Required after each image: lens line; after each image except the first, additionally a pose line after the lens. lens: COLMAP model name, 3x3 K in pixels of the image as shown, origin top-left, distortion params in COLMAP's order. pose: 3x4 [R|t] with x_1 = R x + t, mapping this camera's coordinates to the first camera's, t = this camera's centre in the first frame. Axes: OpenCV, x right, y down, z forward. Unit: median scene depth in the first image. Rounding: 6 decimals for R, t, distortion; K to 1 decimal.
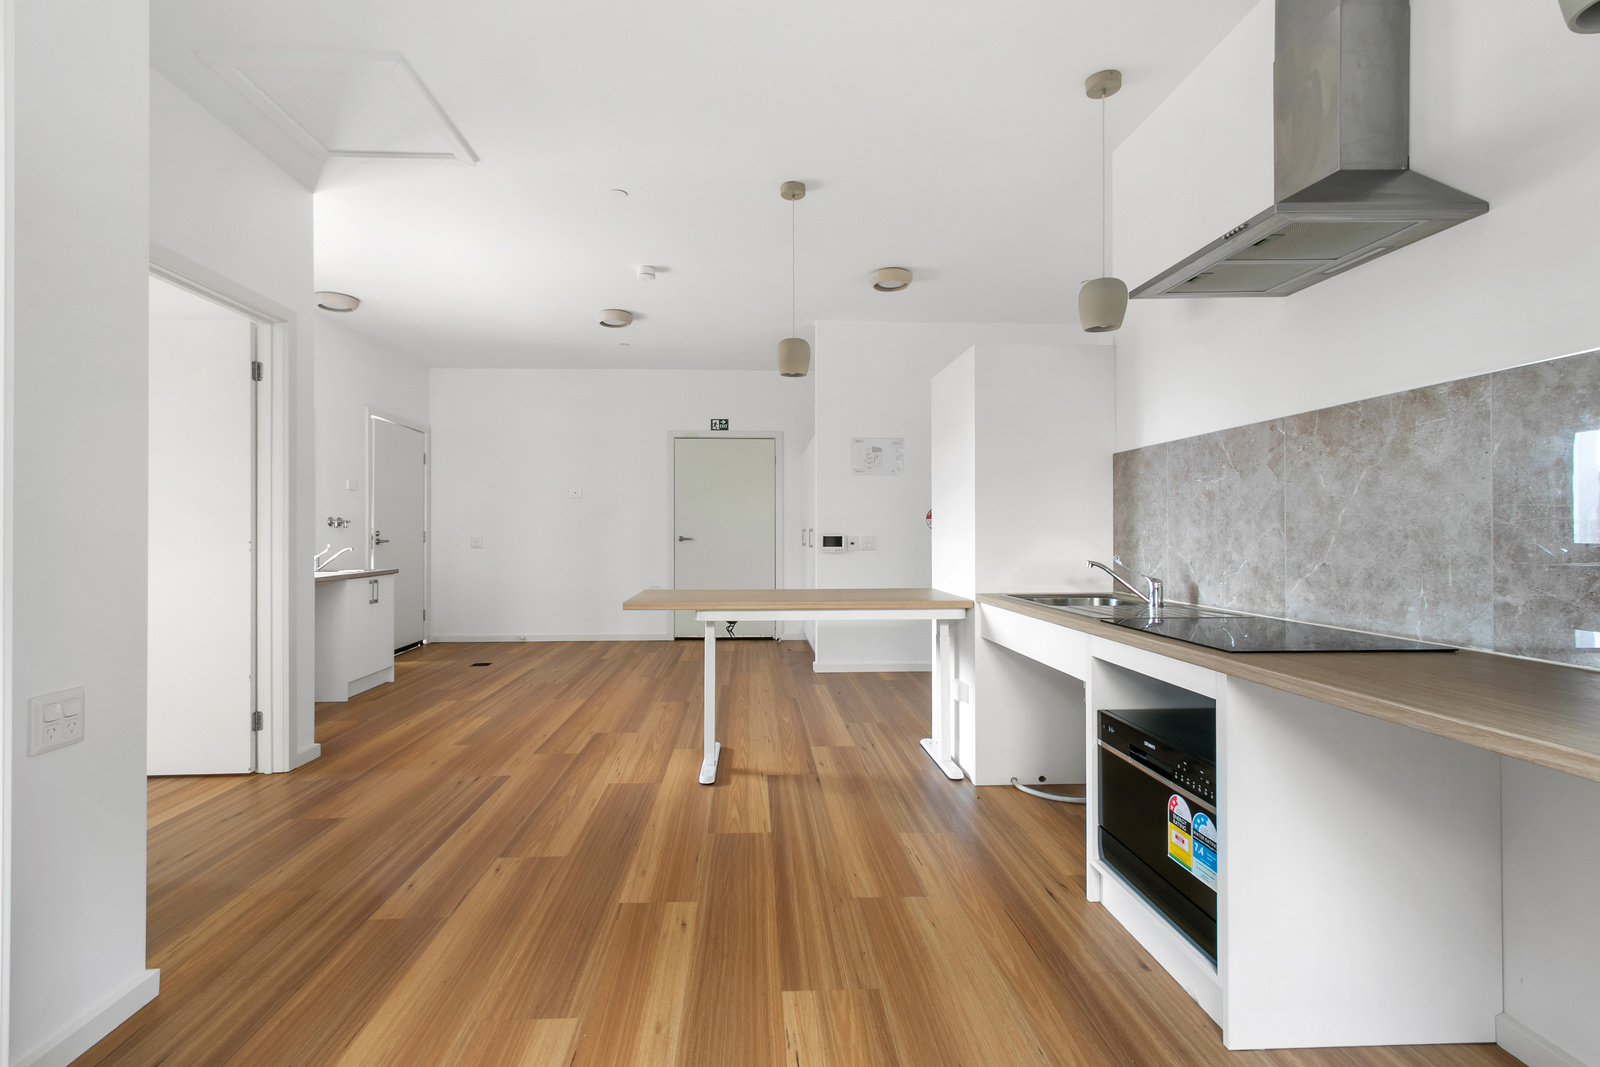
lens RADIAL K [[734.4, 0, 785.1], [0, 734.4, 535.4], [0, 0, 1]] dist [0.006450, -0.001283]
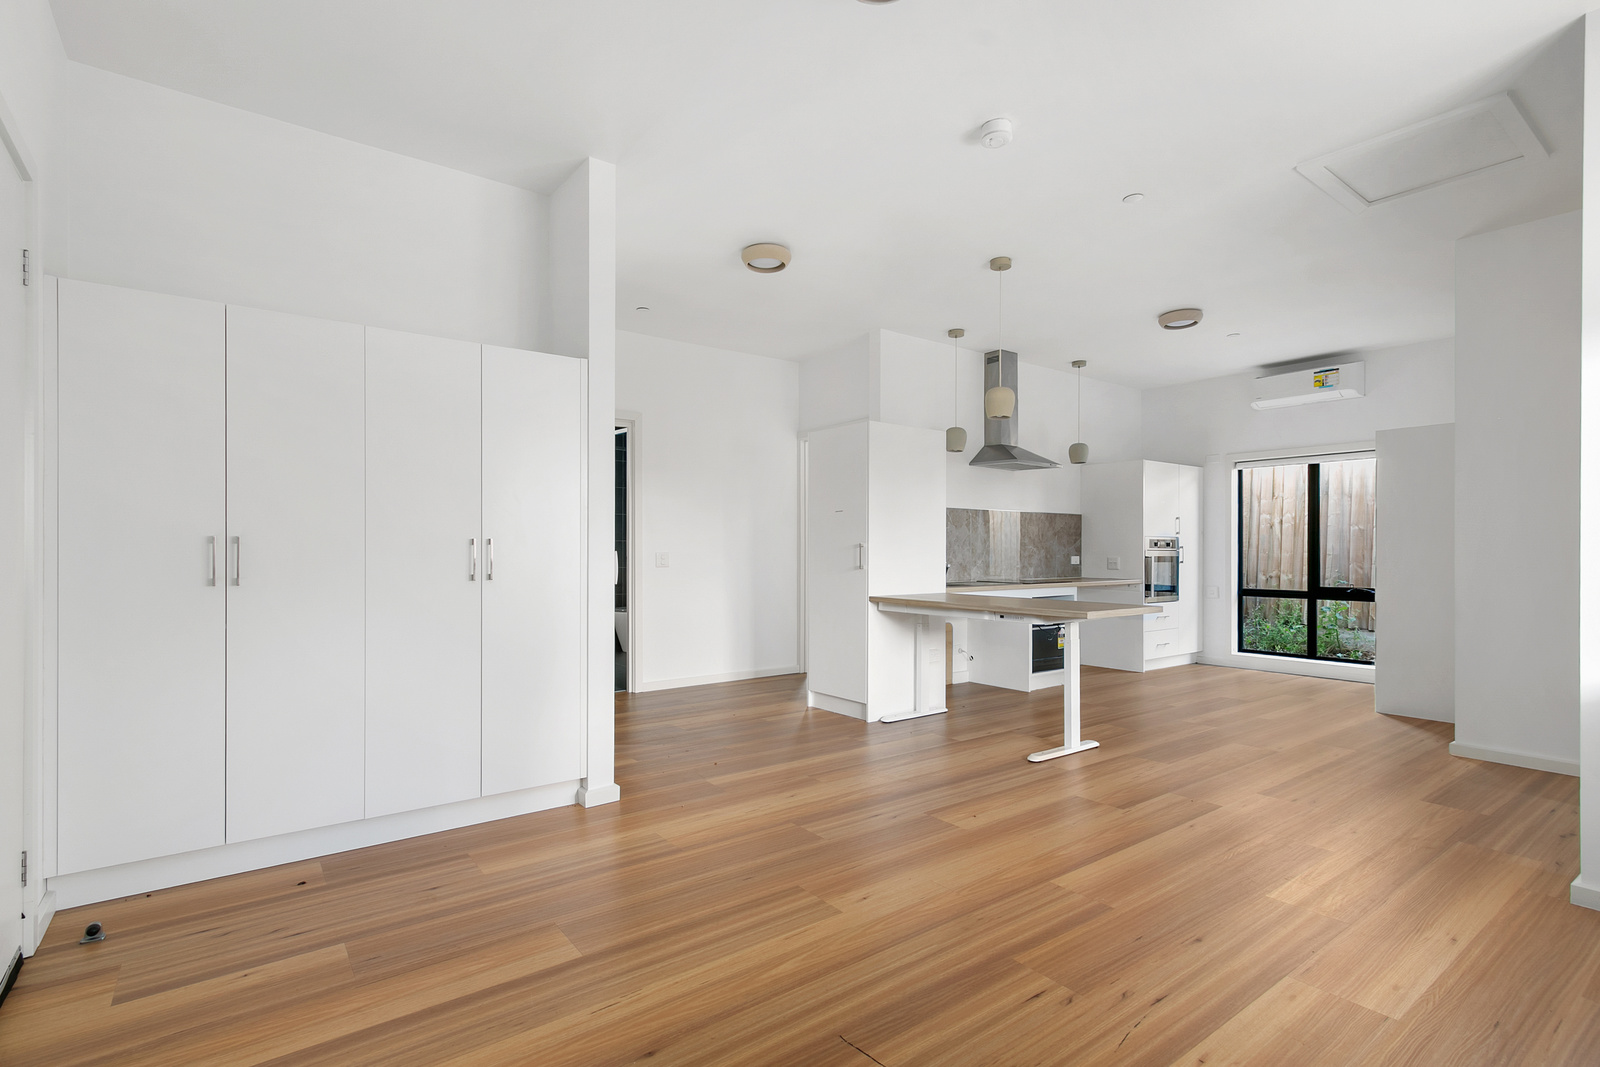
lens RADIAL K [[734.4, 0, 798.1], [0, 734.4, 551.7], [0, 0, 1]] dist [0.006450, -0.001283]
pose [[-0.550971, -0.001554, 0.834523, -1.267518], [0.001305, 0.999995, 0.002723, -0.006388], [-0.834524, 0.002590, -0.550966, 3.036394]]
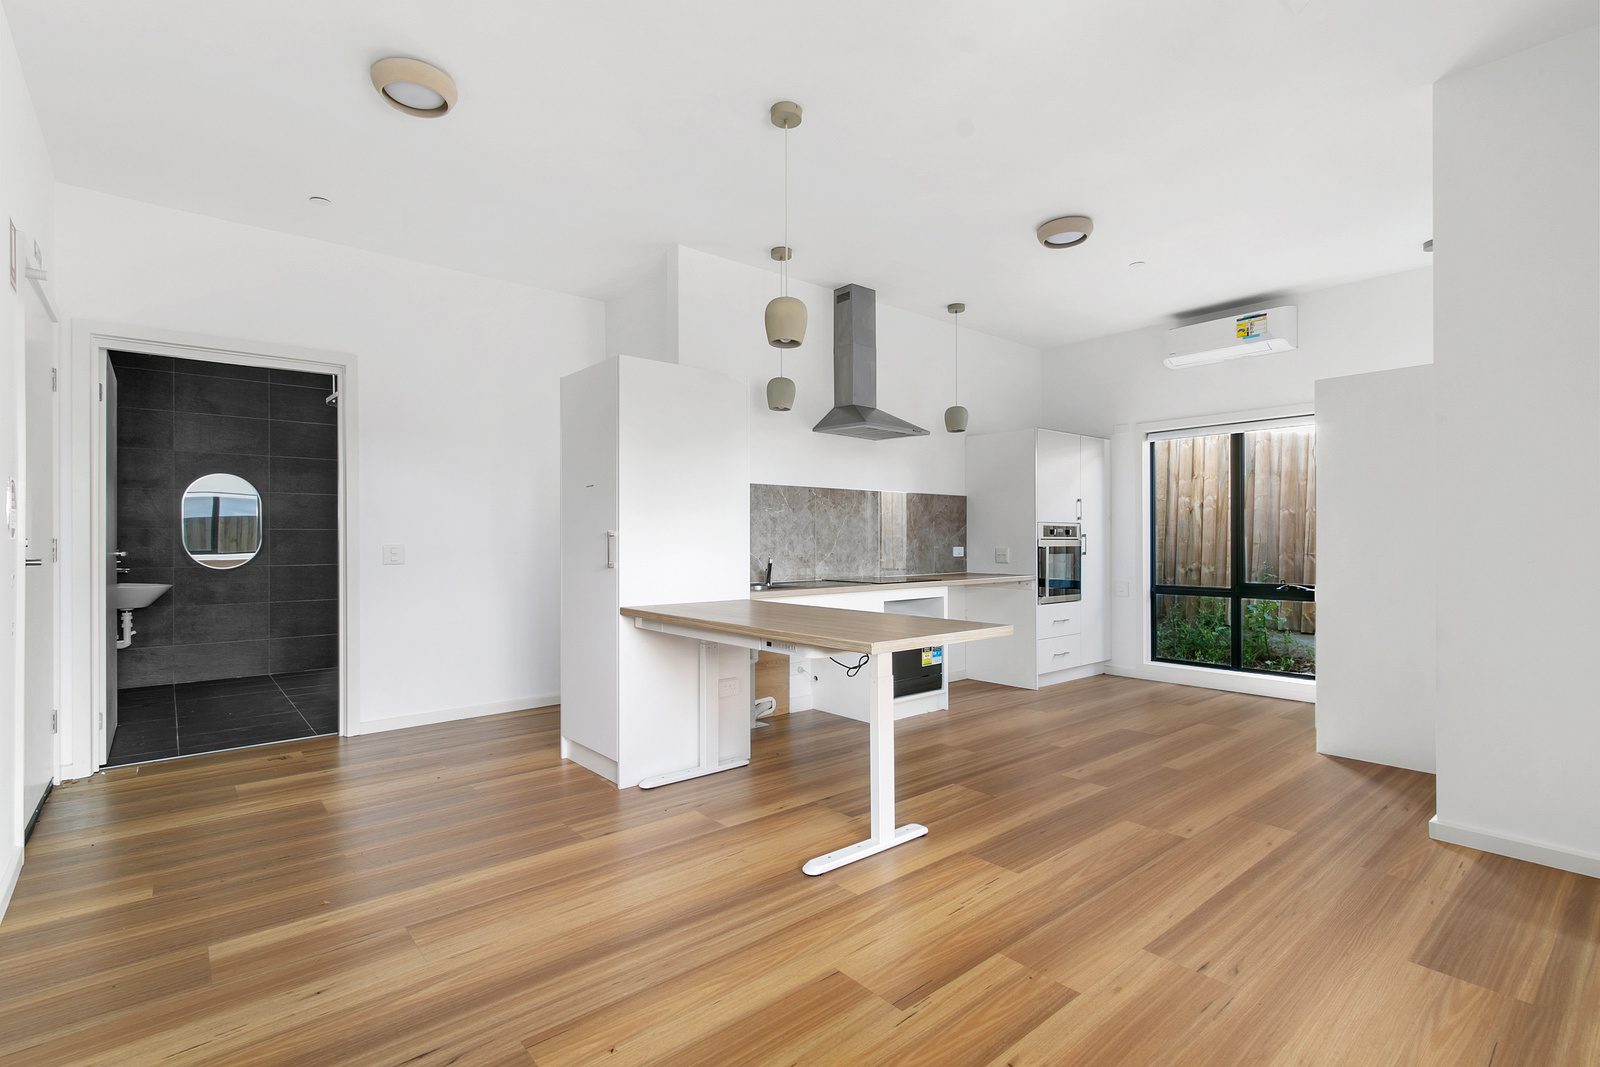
lens RADIAL K [[734.4, 0, 784.5], [0, 734.4, 540.7], [0, 0, 1]] dist [0.006450, -0.001283]
pose [[-0.596802, 0.002458, 0.802385, -1.000129], [0.005712, 0.999983, 0.001185, -0.005489], [-0.802368, 0.005290, -0.596806, 2.339599]]
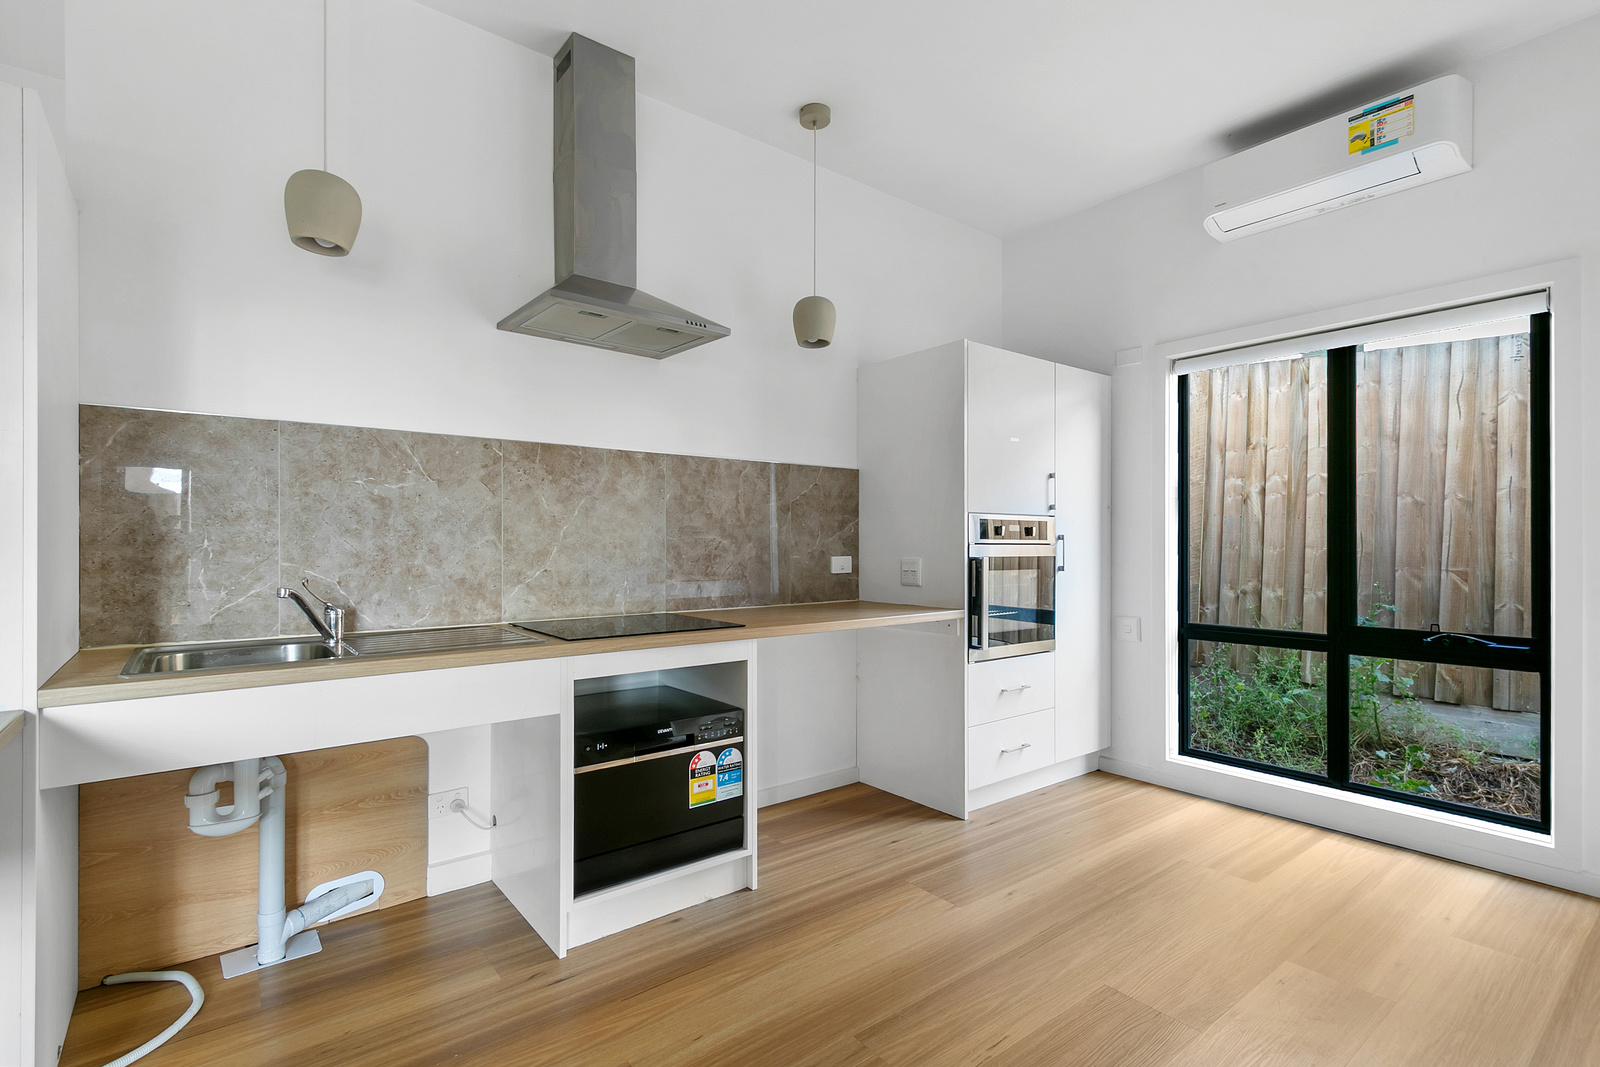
lens RADIAL K [[734.4, 0, 788.3], [0, 734.4, 543.9], [0, 0, 1]] dist [0.006450, -0.001283]
pose [[-0.569371, -0.000249, 0.822081, -0.464959], [0.002295, 0.999996, 0.001892, -0.005553], [-0.822077, 0.002964, -0.569368, 1.255610]]
